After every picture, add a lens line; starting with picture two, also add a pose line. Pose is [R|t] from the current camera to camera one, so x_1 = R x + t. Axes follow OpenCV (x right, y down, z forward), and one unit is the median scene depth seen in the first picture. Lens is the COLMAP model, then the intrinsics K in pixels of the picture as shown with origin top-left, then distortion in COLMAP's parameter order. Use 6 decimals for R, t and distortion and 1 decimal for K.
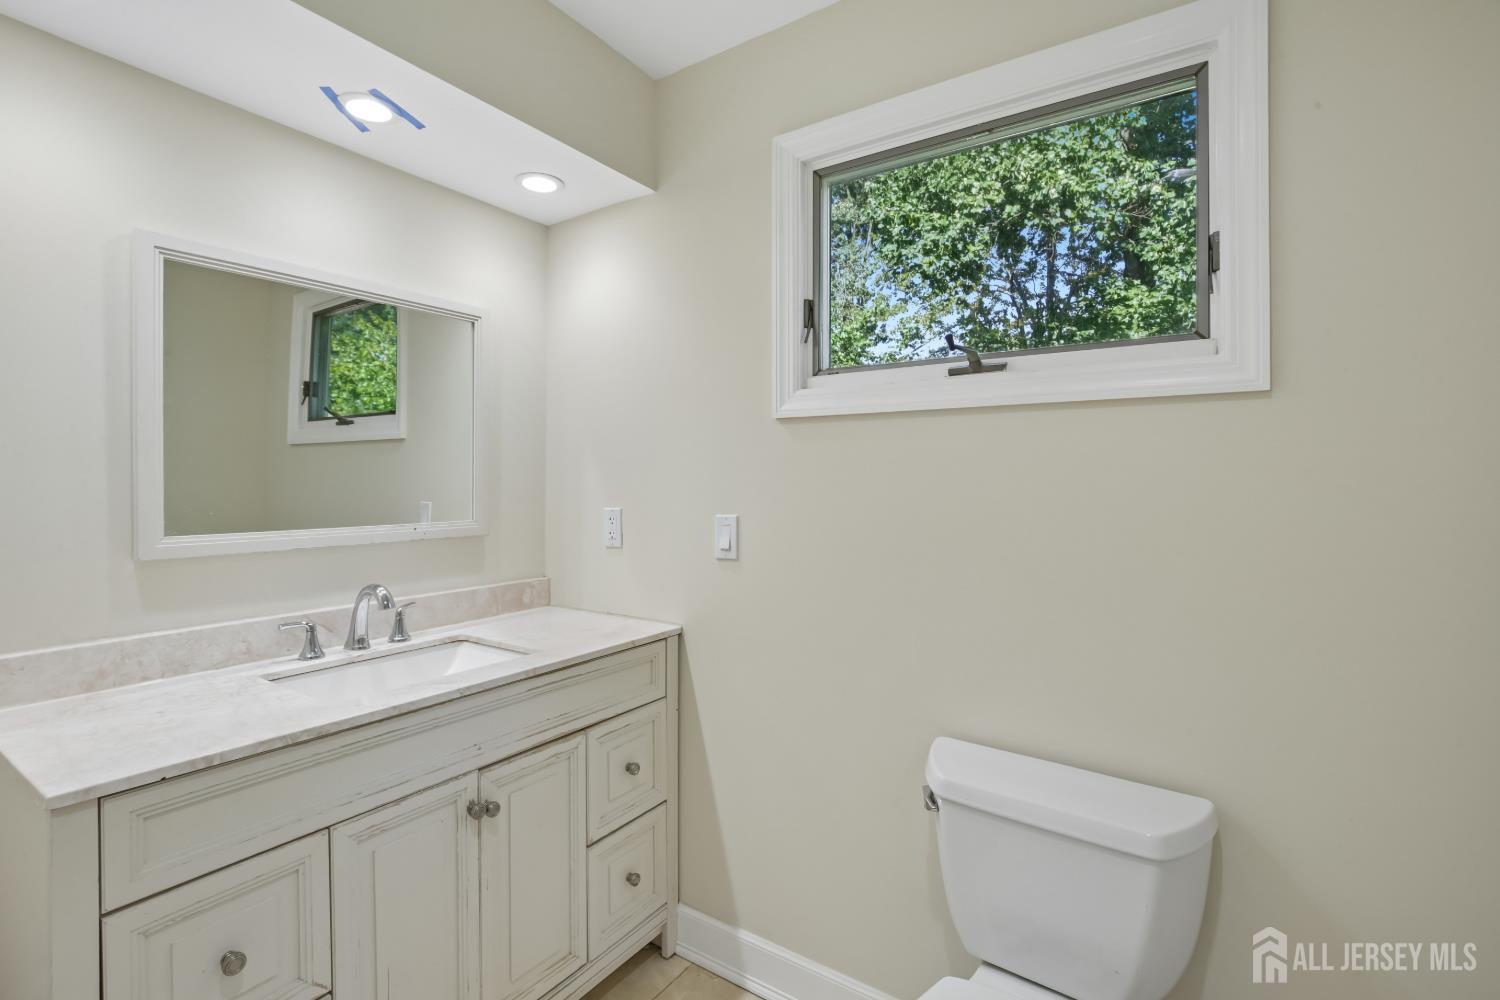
lens RADIAL K [[687.0, 0, 747.9], [0, 687.0, 496.1], [0, 0, 1]] dist [-0.011083, 0.000080]
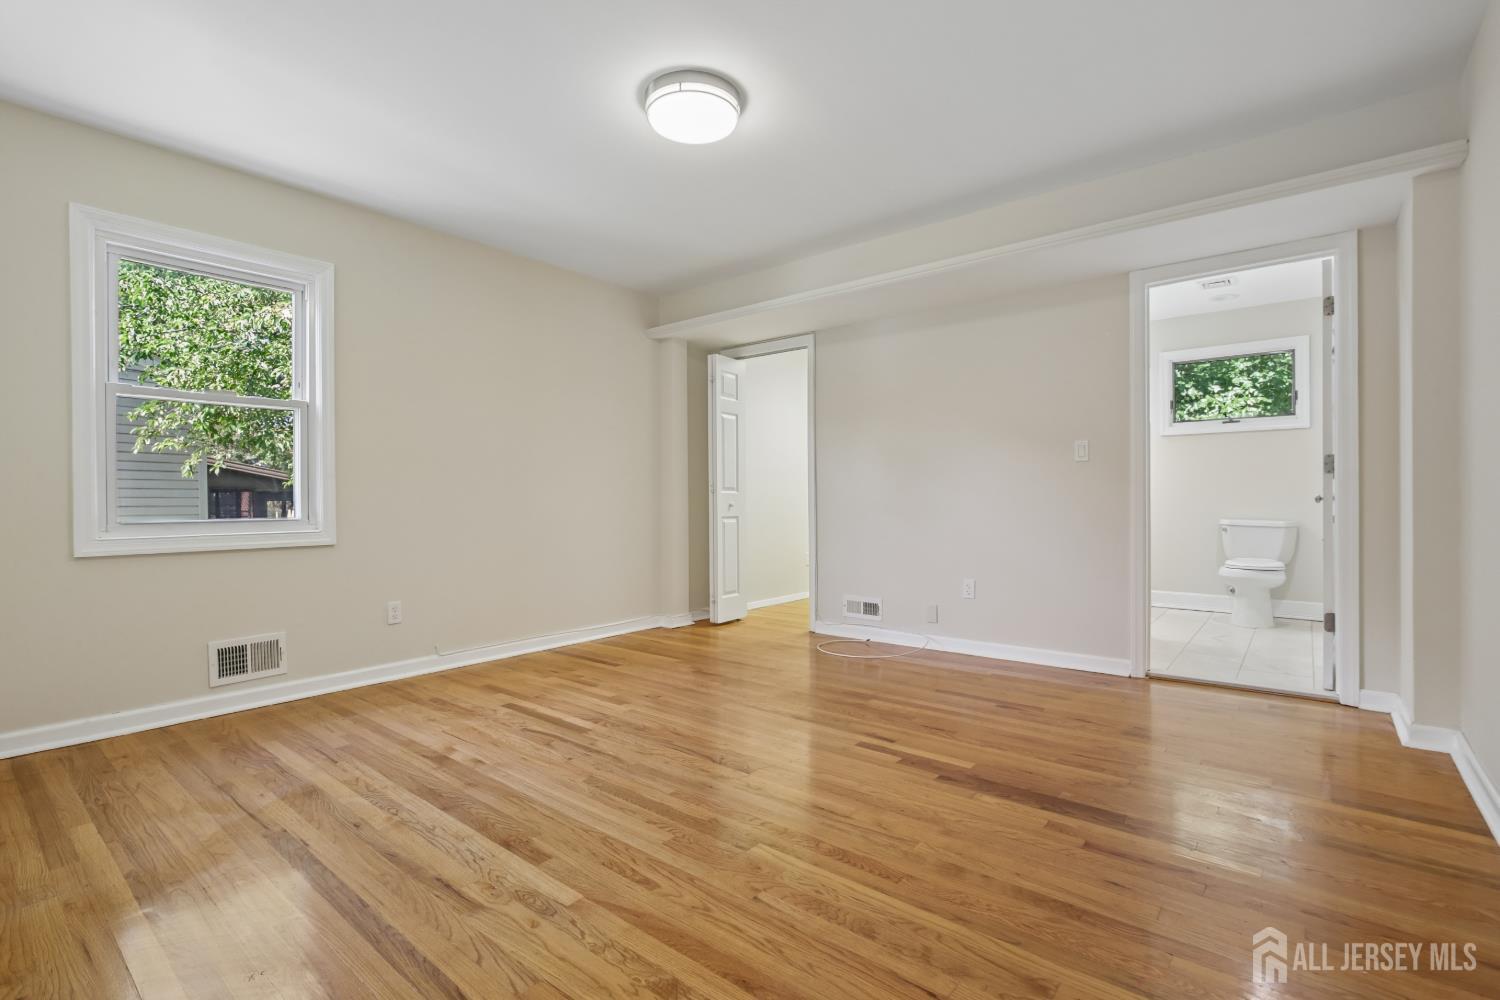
lens RADIAL K [[677.8, 0, 758.9], [0, 677.8, 508.8], [0, 0, 1]] dist [-0.012464, 0.000016]
pose [[0.996207, -0.004756, -0.086891, -0.272956], [0.005088, 0.999981, 0.003599, 0.037834], [0.086872, -0.004028, 0.996211, -0.412524]]
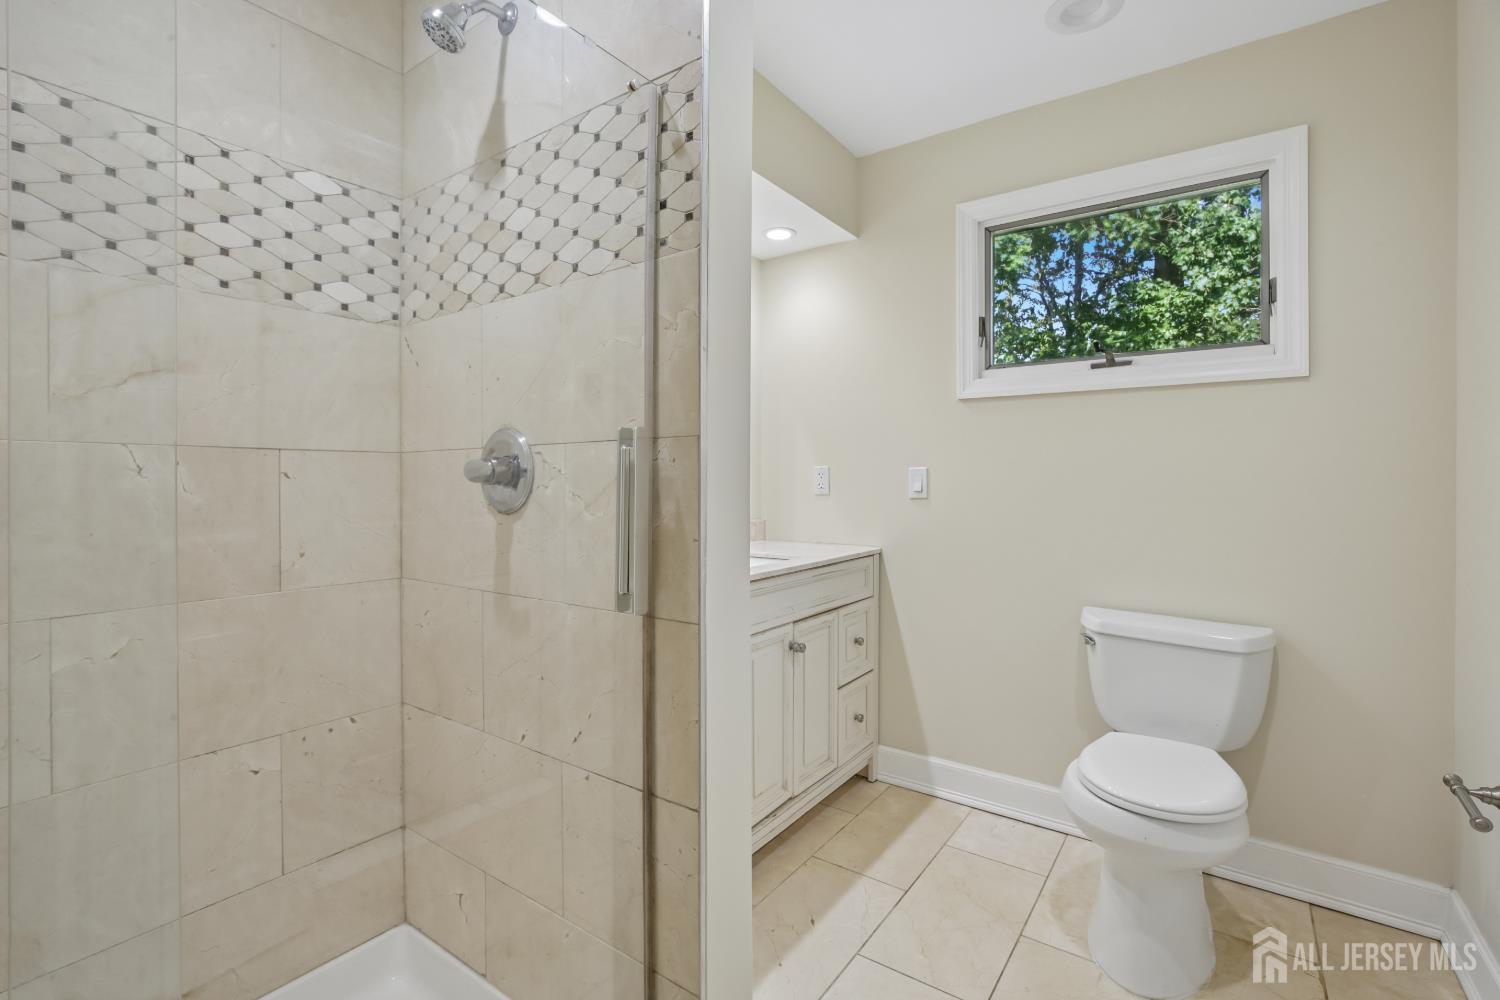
lens RADIAL K [[687.0, 0, 747.9], [0, 687.0, 496.1], [0, 0, 1]] dist [-0.011083, 0.000080]
pose [[0.999794, -0.000641, -0.020264, -0.061451], [0.000715, 0.999993, 0.003653, 0.014058], [0.020261, -0.003666, 0.999788, -0.074468]]
